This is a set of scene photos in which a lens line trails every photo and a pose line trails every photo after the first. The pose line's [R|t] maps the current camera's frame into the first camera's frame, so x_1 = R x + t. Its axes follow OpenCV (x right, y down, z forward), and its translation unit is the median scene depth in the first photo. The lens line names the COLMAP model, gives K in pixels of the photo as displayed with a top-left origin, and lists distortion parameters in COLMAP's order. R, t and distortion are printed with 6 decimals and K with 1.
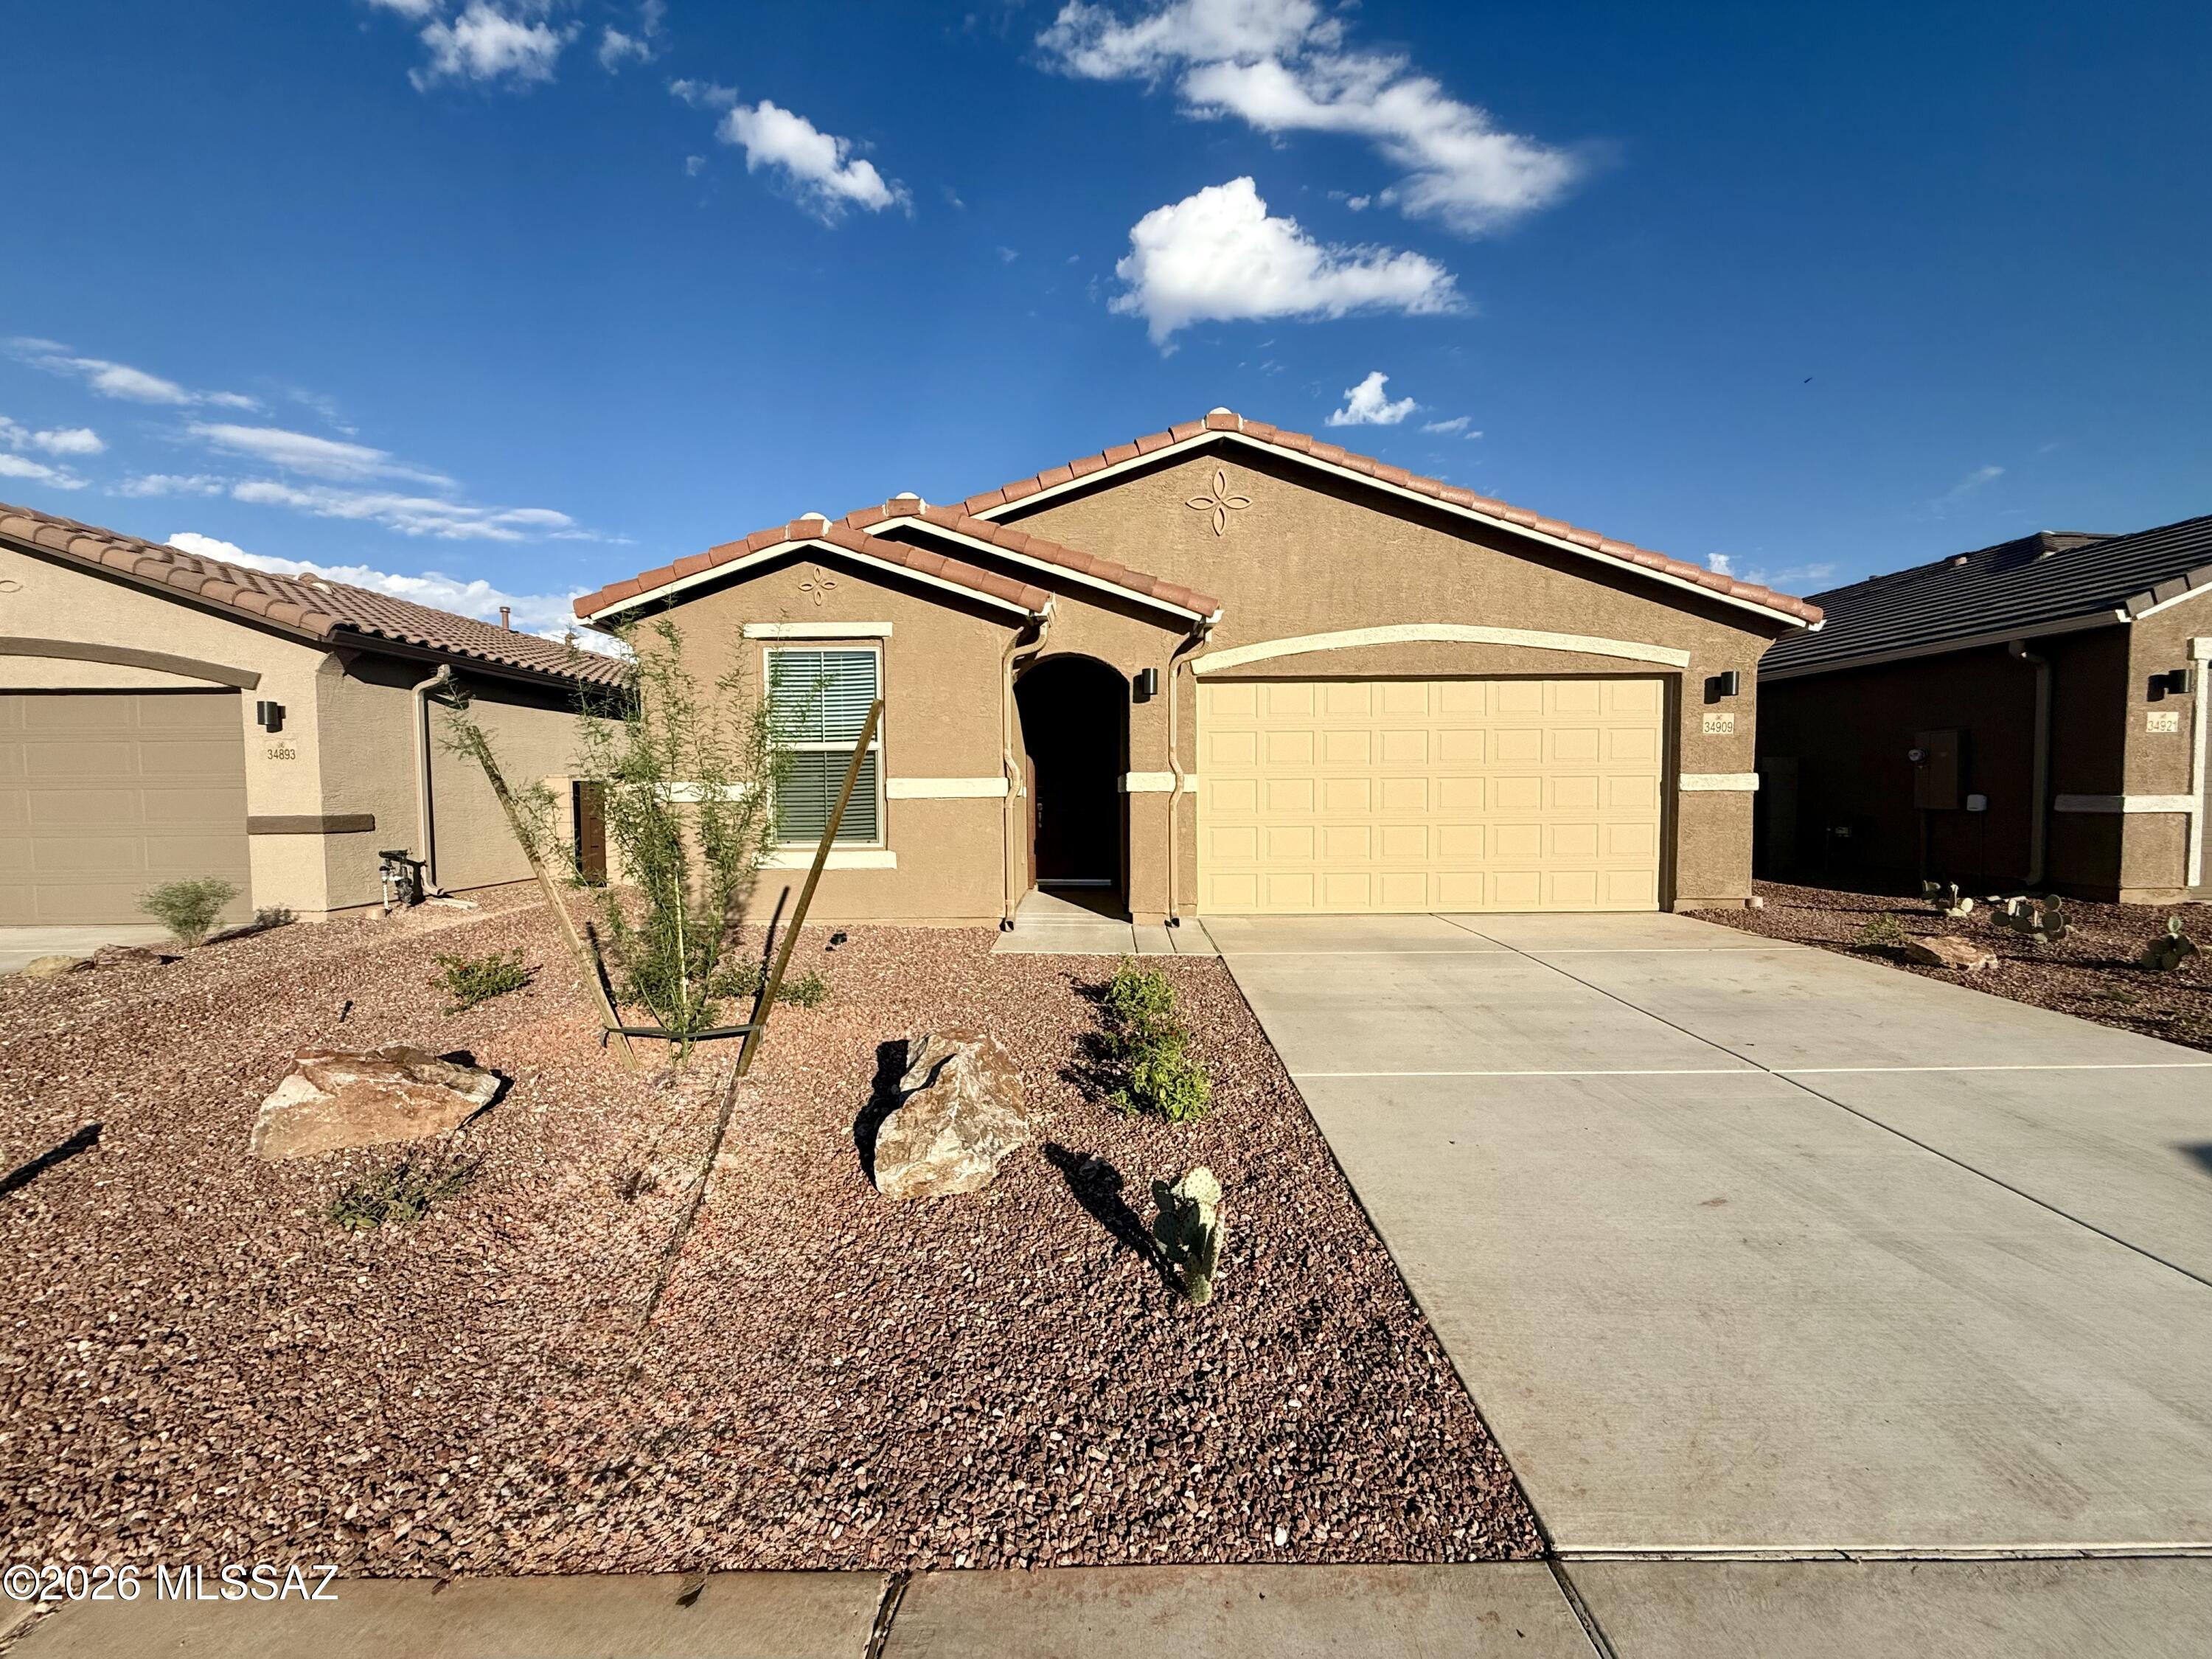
lens RADIAL K [[879.9, 0, 1100.1], [0, 879.9, 825.5], [0, 0, 1]] dist [-0.000396, -0.000083]
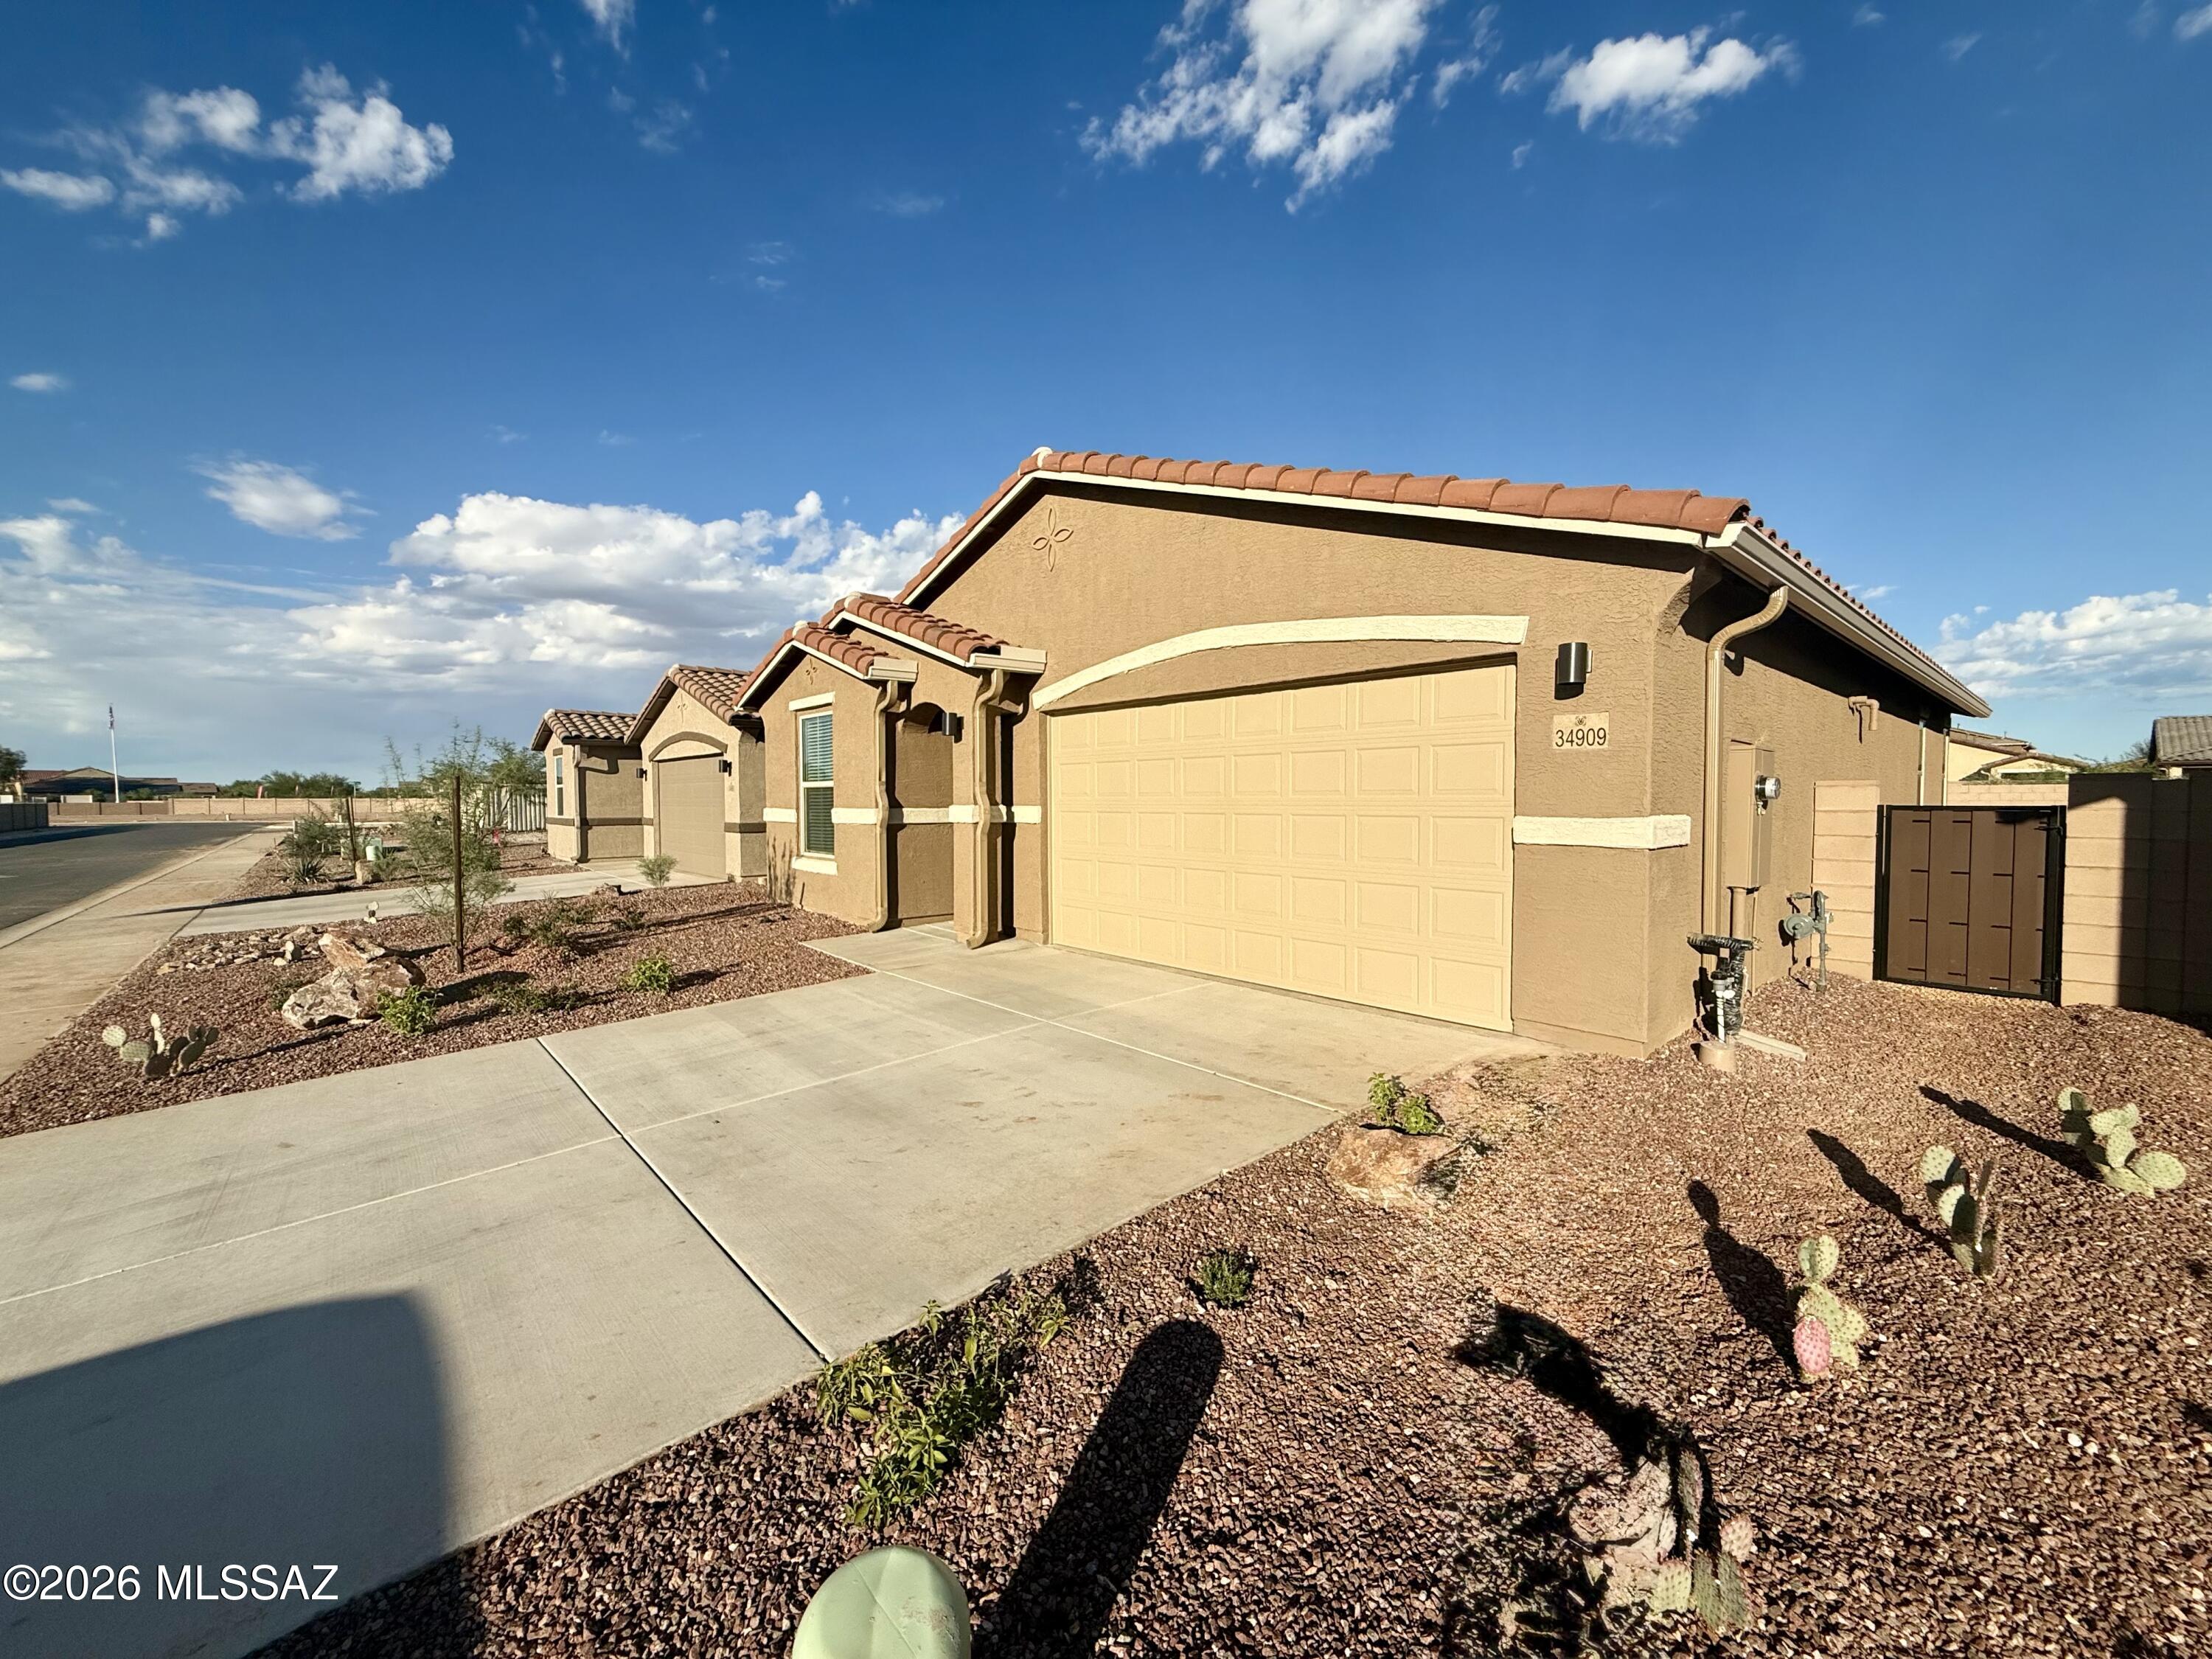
lens RADIAL K [[894.8, 0, 1106.0], [0, 894.8, 829.5], [0, 0, 1]] dist [0.002582, 0.000205]
pose [[0.659340, 0.033420, -0.751102, 0.949789], [-0.032209, 0.999350, 0.016193, -0.051267], [0.751155, 0.013516, 0.659988, 0.373892]]
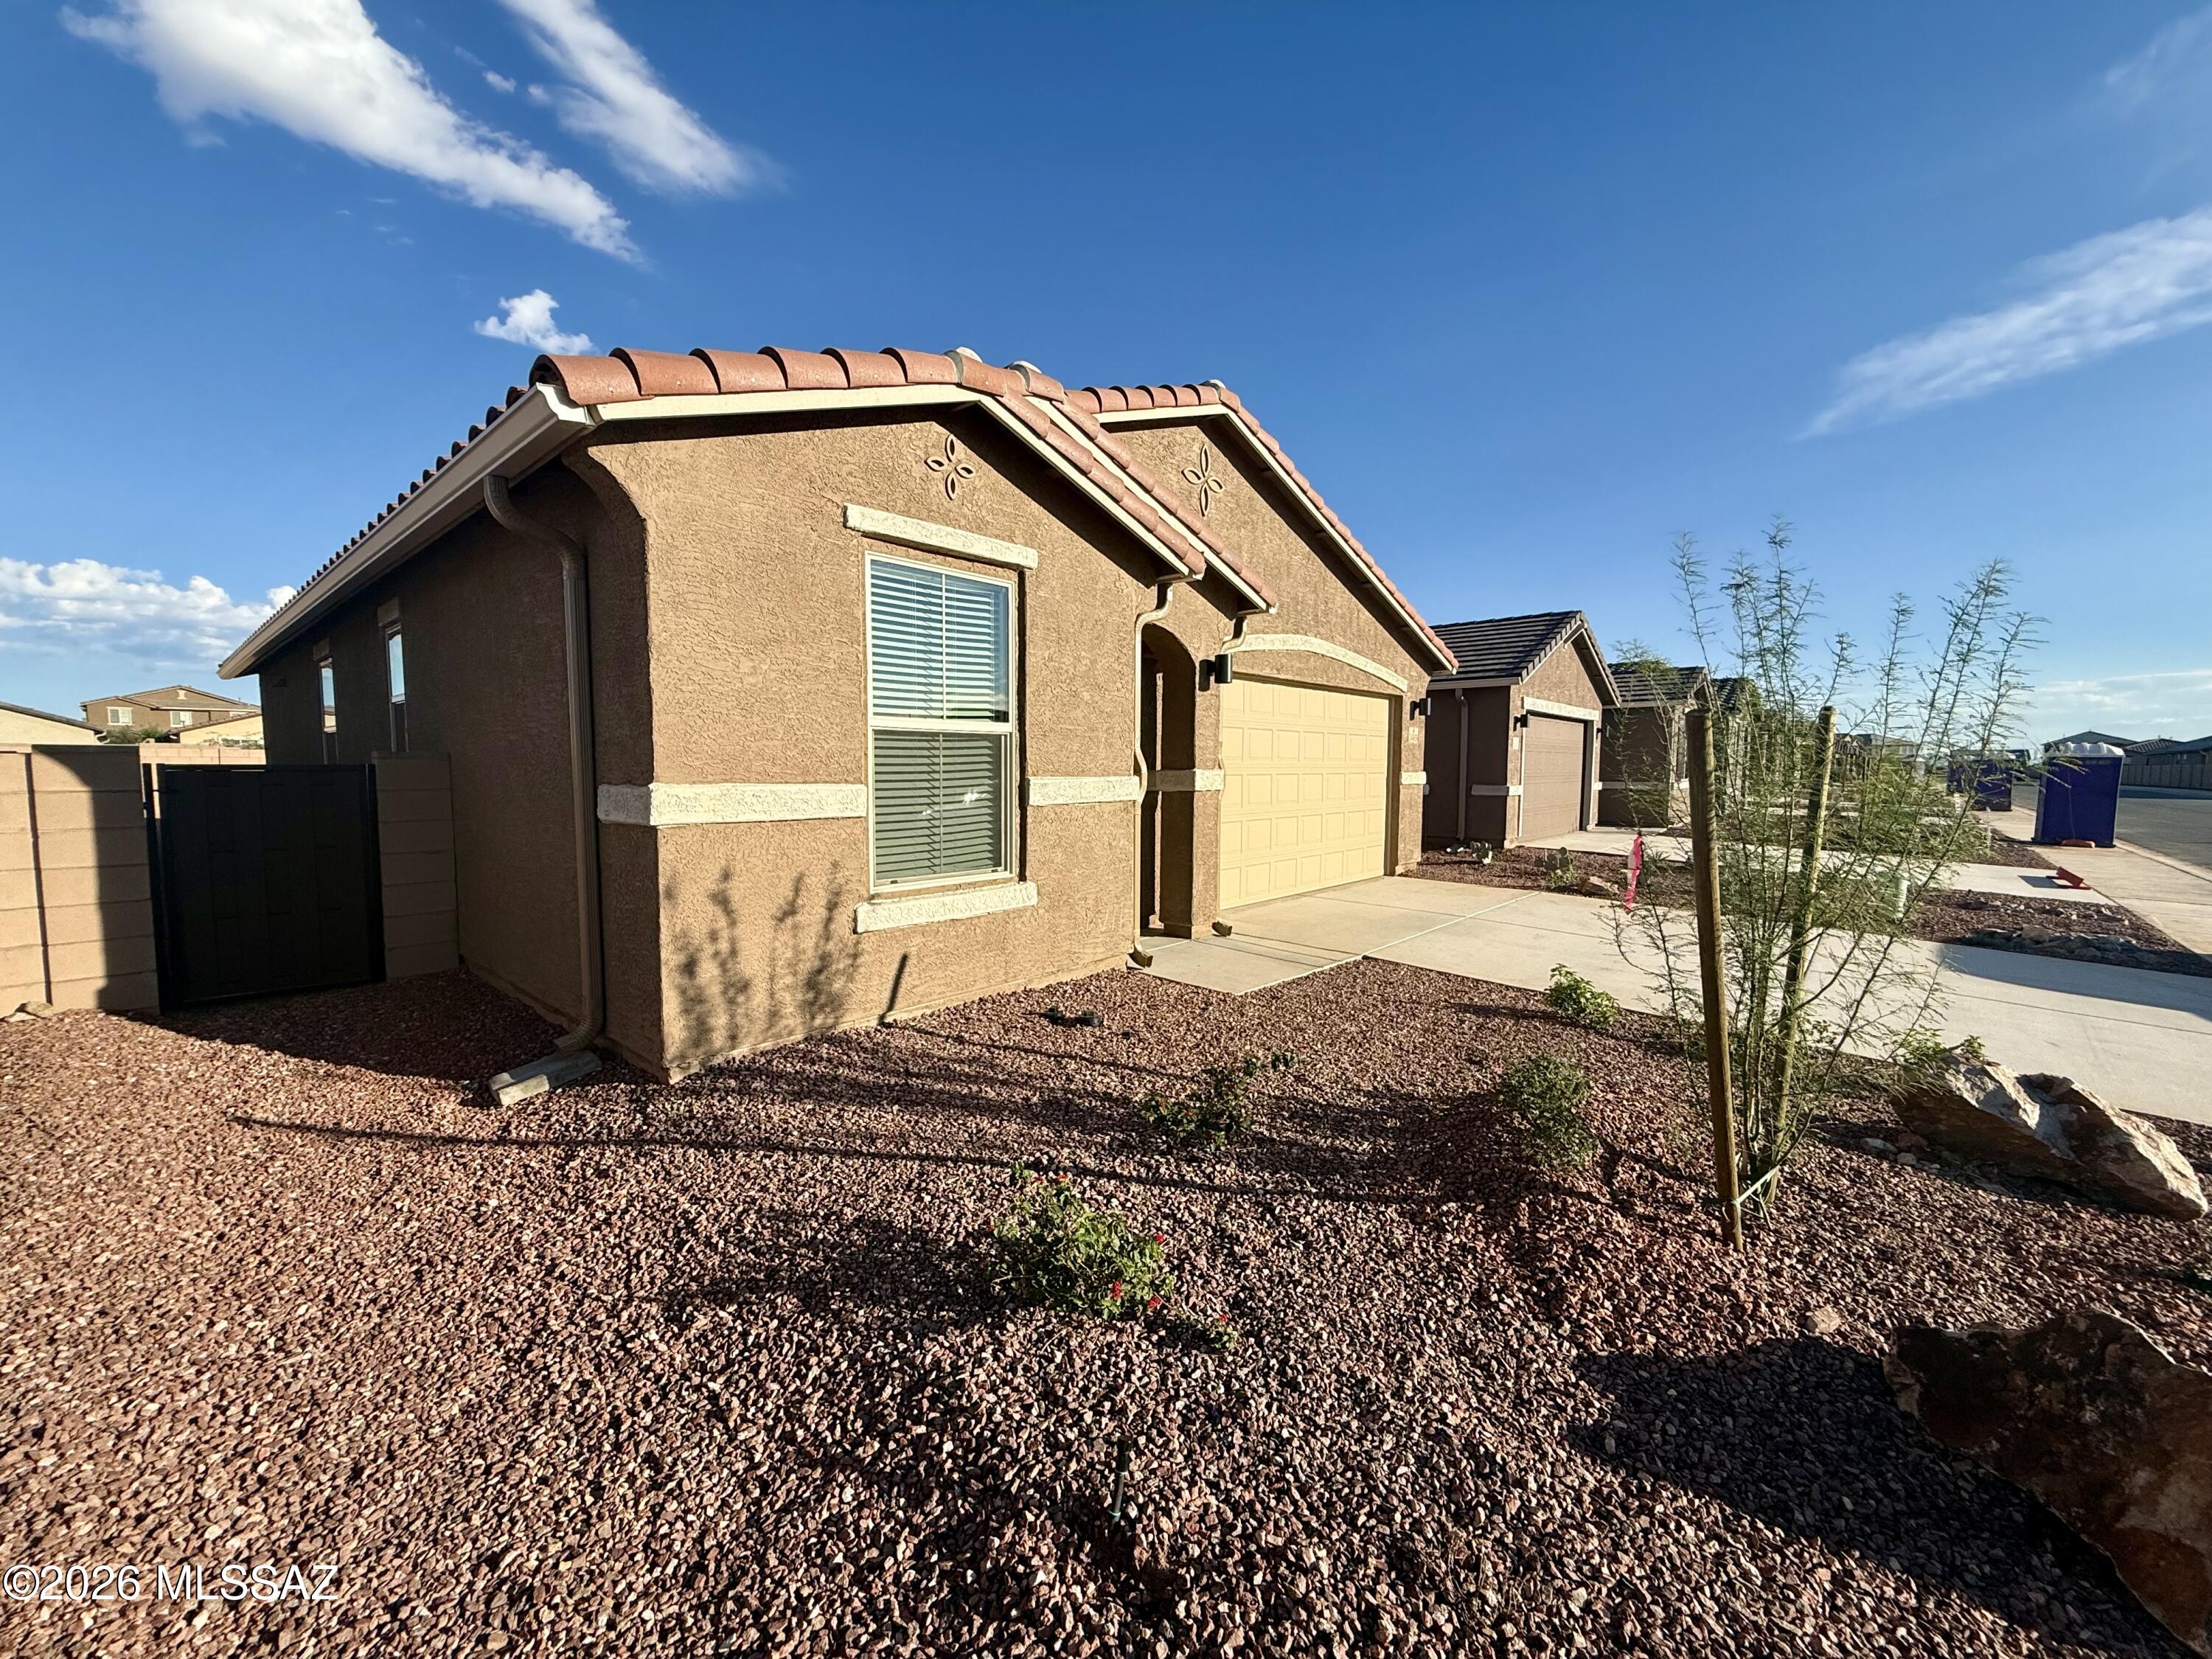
lens RADIAL K [[879.9, 0, 1100.1], [0, 879.9, 825.5], [0, 0, 1]] dist [-0.000396, -0.000083]
pose [[0.672937, -0.040408, 0.738595, -0.646694], [0.018892, 0.999120, 0.037448, -0.036076], [-0.739459, -0.011246, 0.673108, 0.448256]]
